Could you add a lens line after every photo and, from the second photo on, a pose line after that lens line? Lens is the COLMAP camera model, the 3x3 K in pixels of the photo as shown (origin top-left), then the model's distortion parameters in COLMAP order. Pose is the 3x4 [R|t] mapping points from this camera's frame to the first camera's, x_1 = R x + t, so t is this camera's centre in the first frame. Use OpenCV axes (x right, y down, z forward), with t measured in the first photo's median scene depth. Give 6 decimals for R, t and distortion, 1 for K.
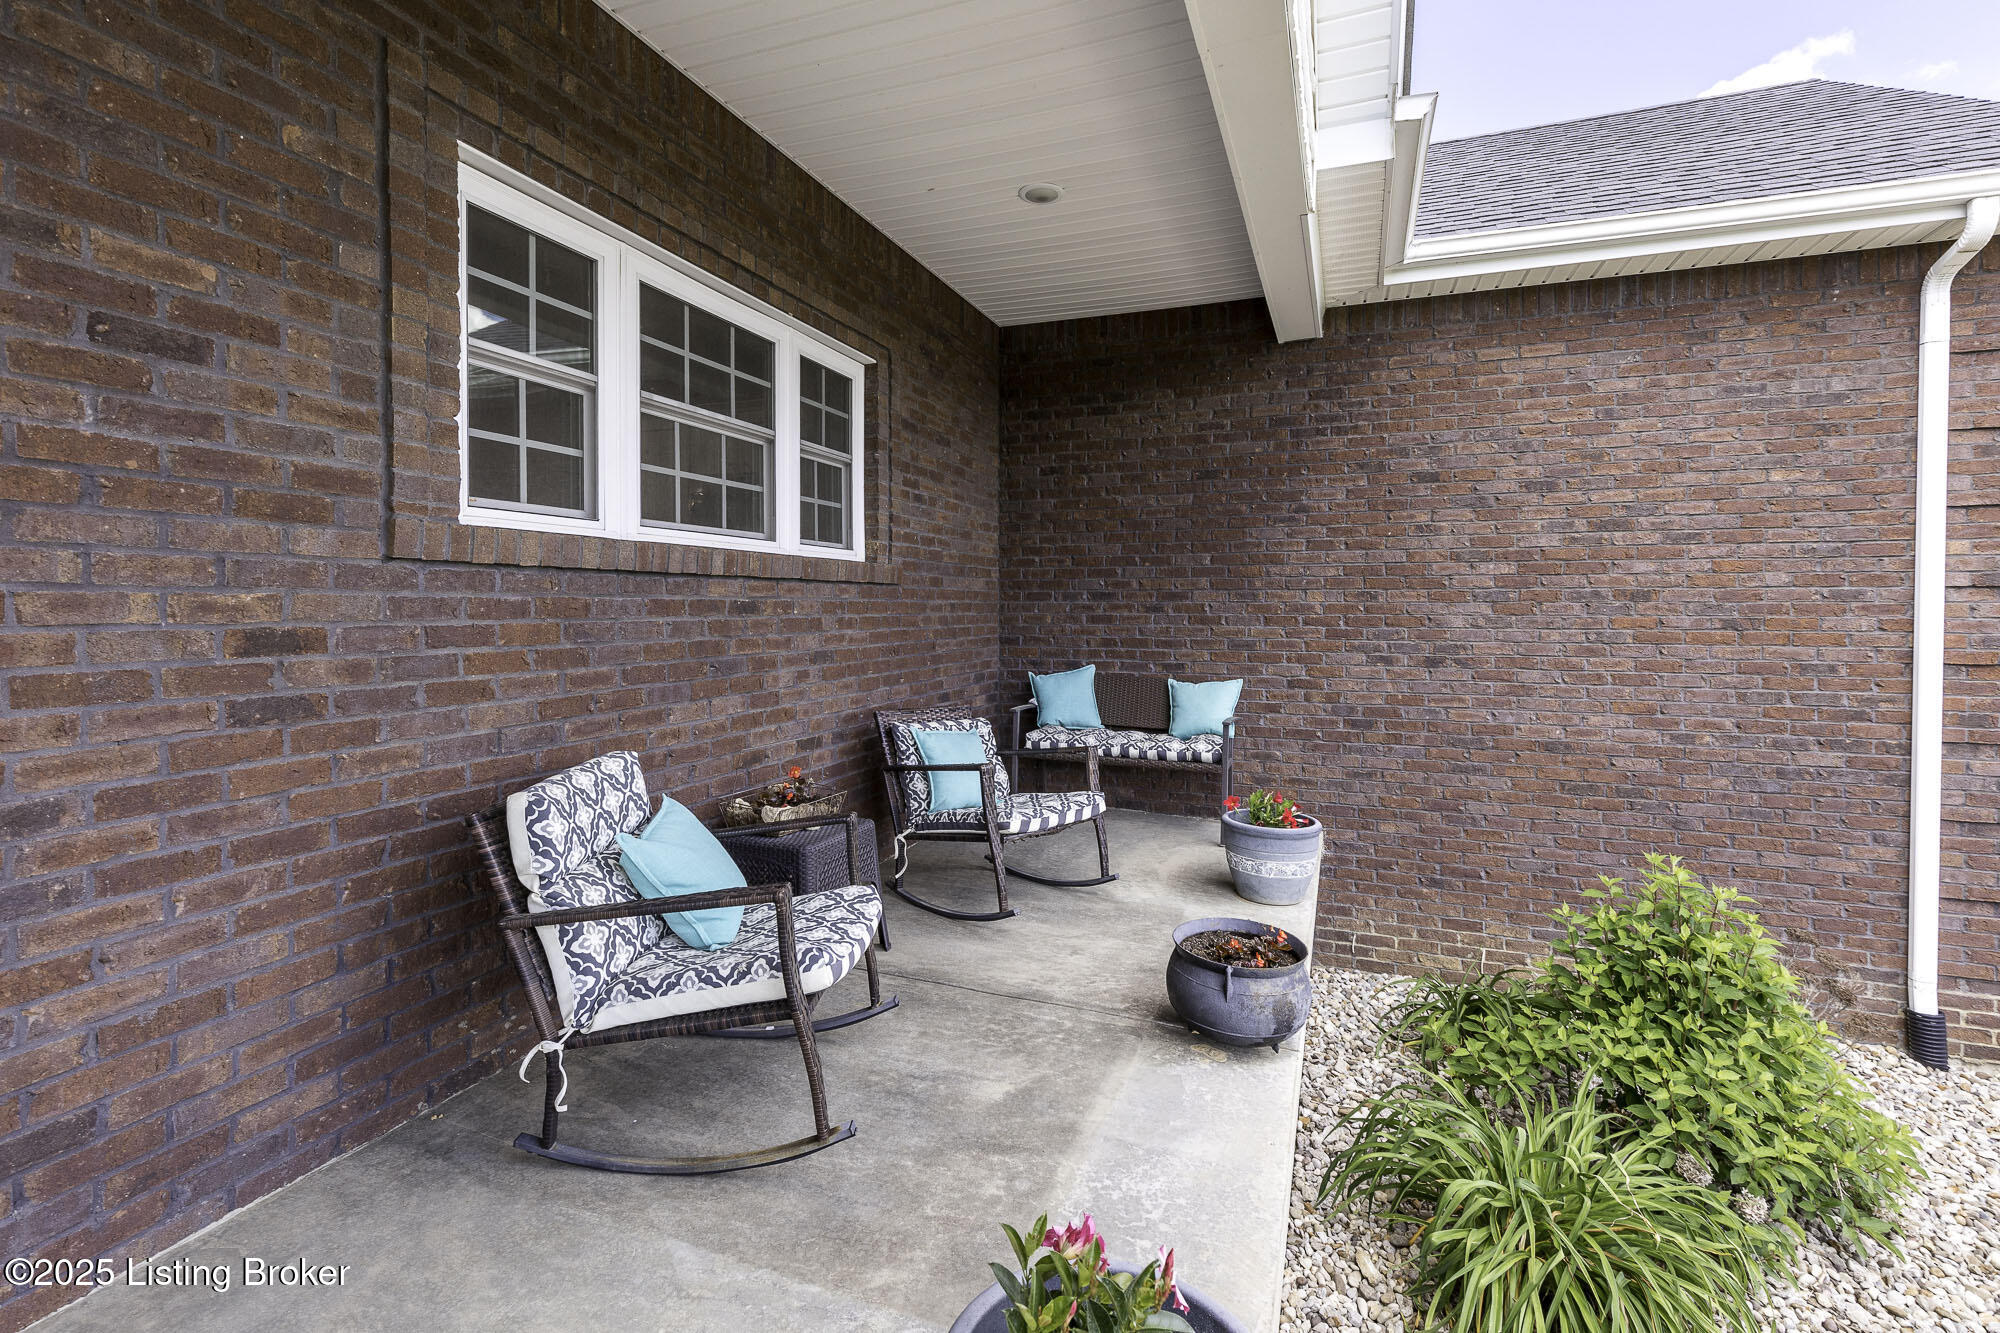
lens RADIAL K [[919.0, 0, 991.6], [0, 919.0, 616.1], [0, 0, 1]] dist [0.012192, -0.000290]
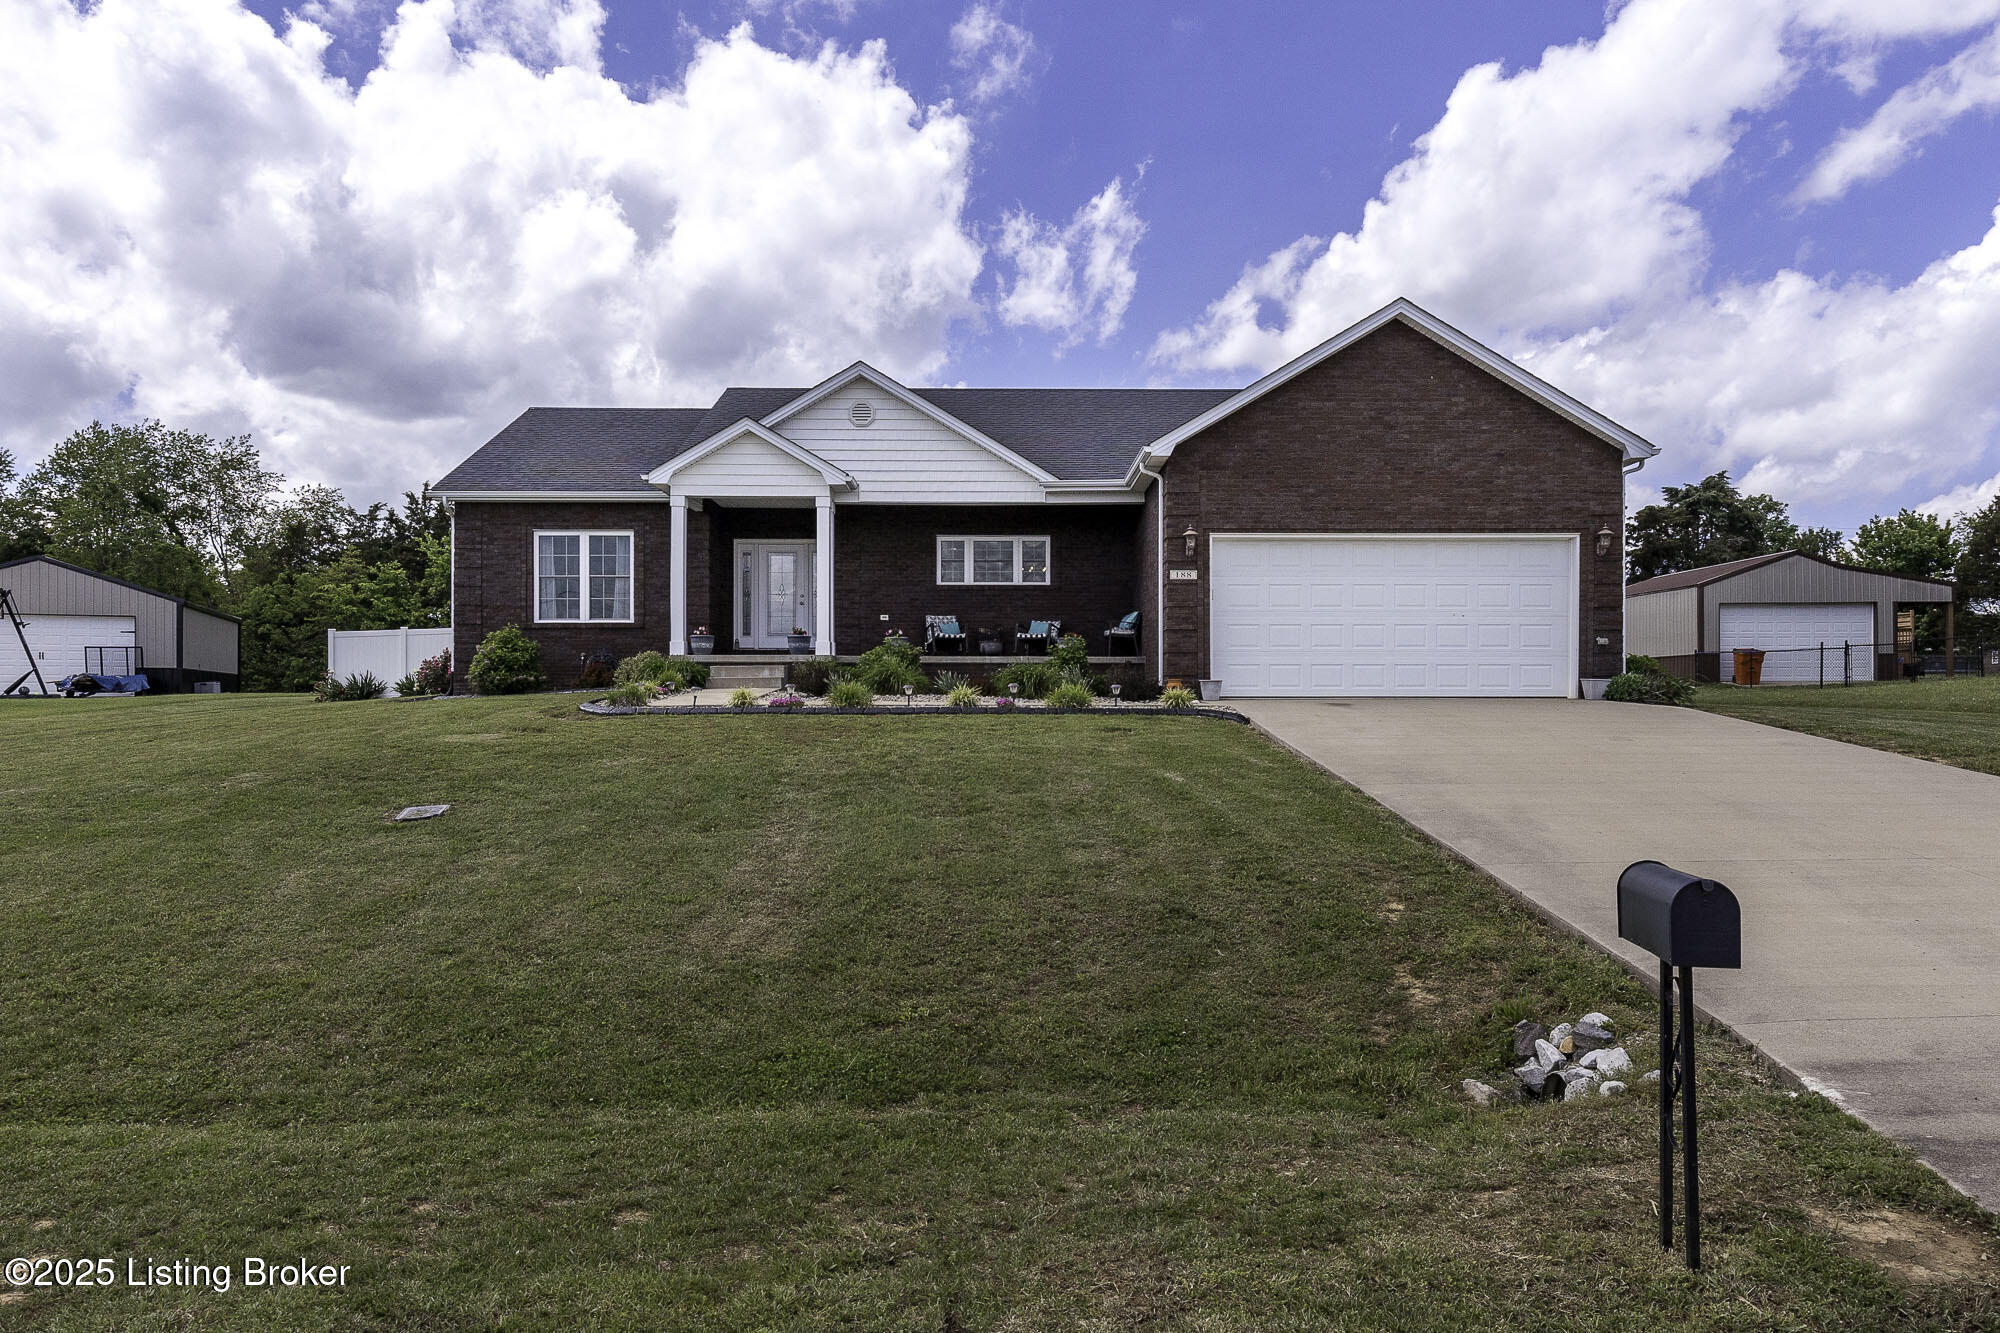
lens RADIAL K [[1331.3, 0, 1015.9], [0, 1331.3, 710.8], [0, 0, 1]] dist [0.008483, -0.000337]
pose [[0.367213, -0.001587, -0.930135, 5.562295], [-0.010324, 0.999930, -0.005782, 0.561891], [0.930080, 0.011726, 0.367171, -1.361655]]
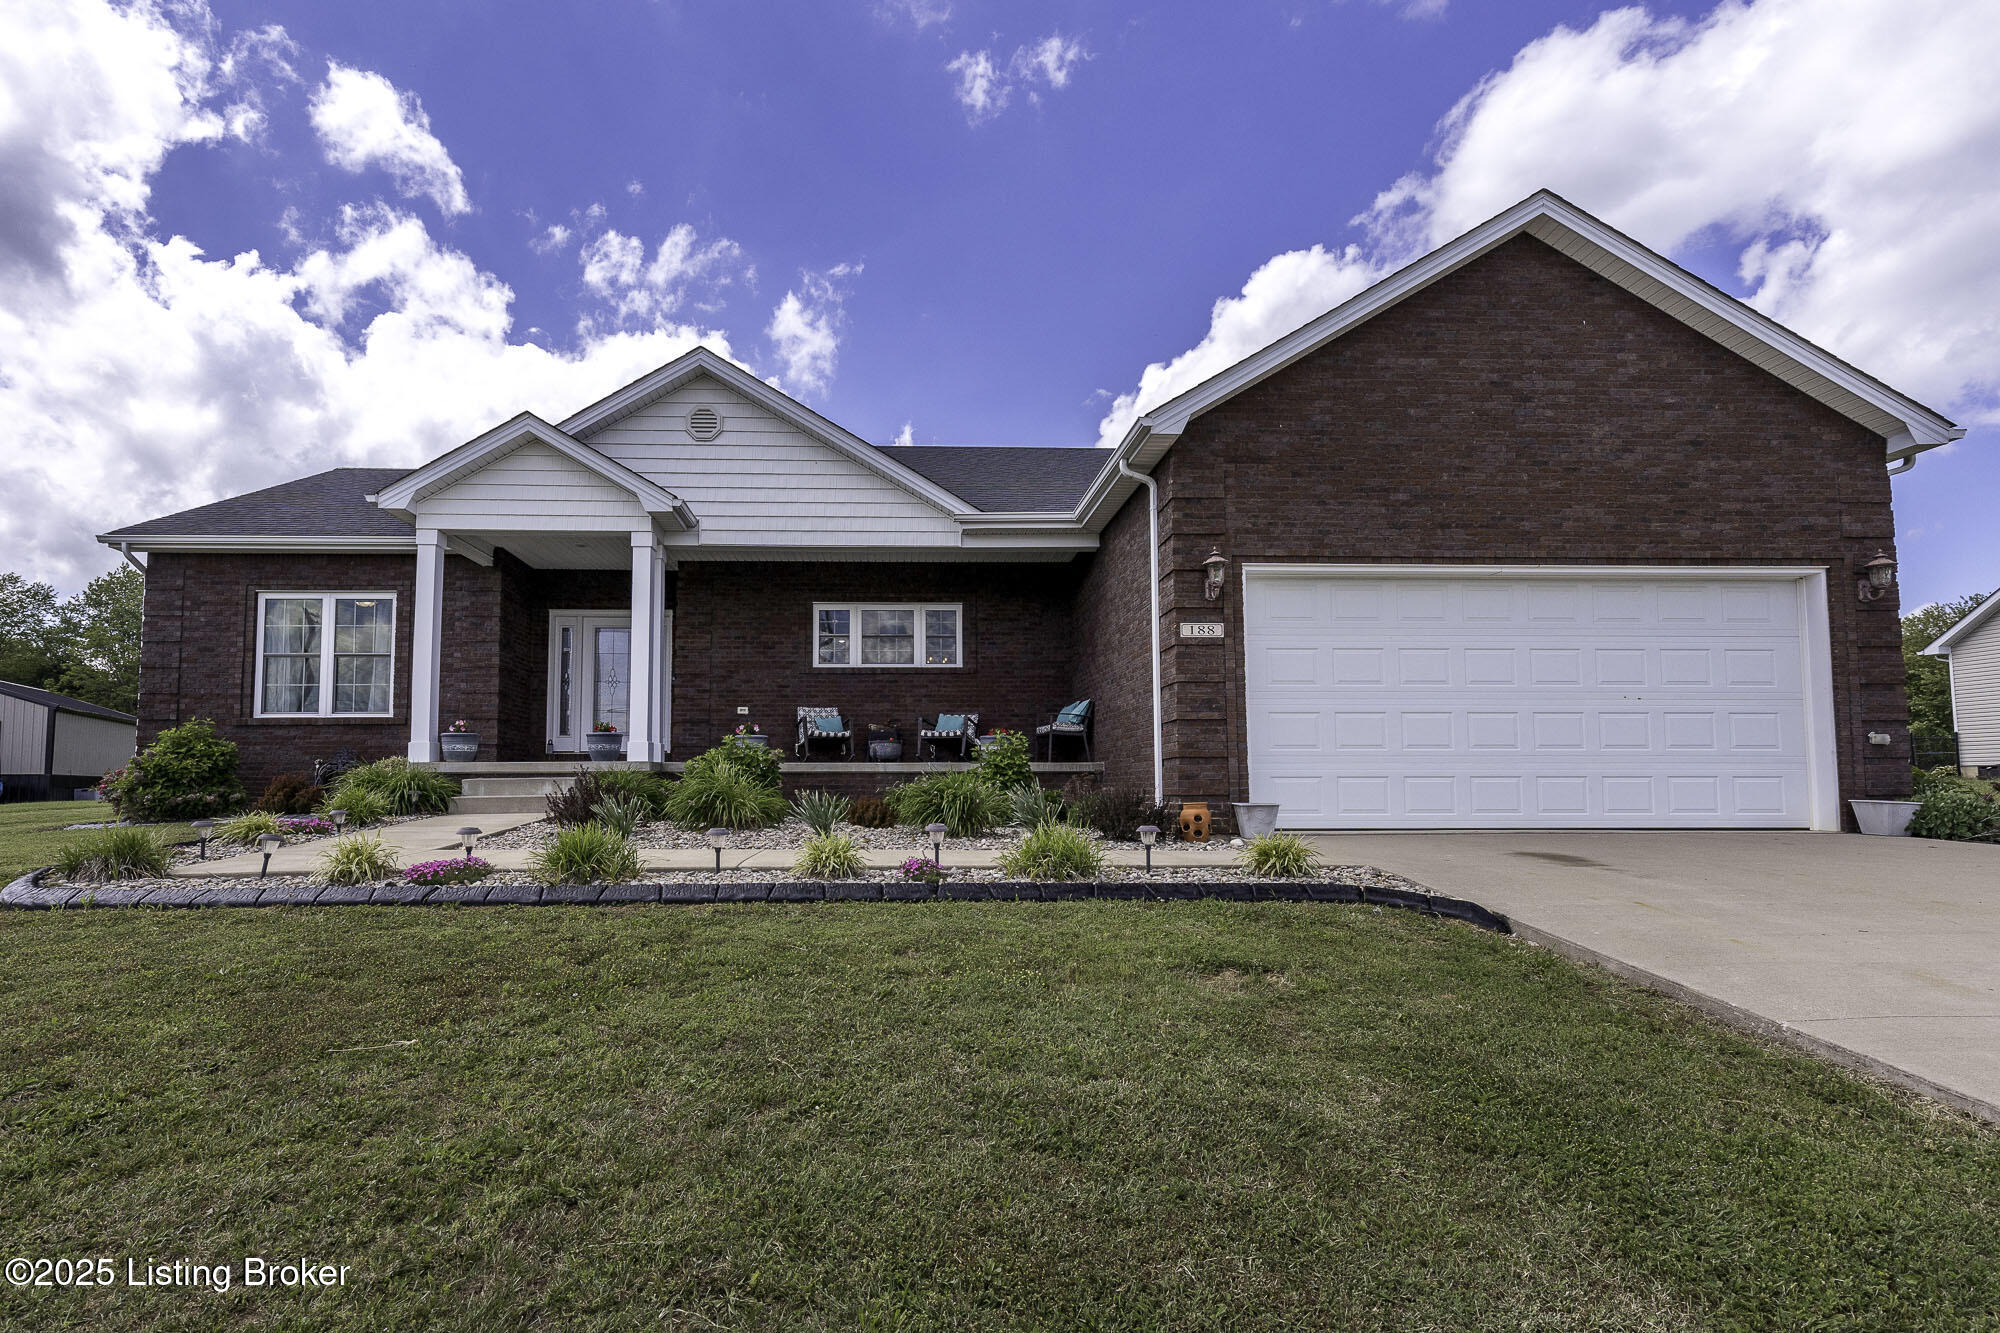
lens RADIAL K [[969.0, 0, 923.8], [0, 969.0, 726.3], [0, 0, 1]] dist [0.003812, -0.000395]
pose [[0.390792, -0.068676, -0.917914, 2.934802], [-0.006853, 0.996968, -0.077508, 0.411508], [0.920454, 0.036580, 0.389136, -0.396262]]
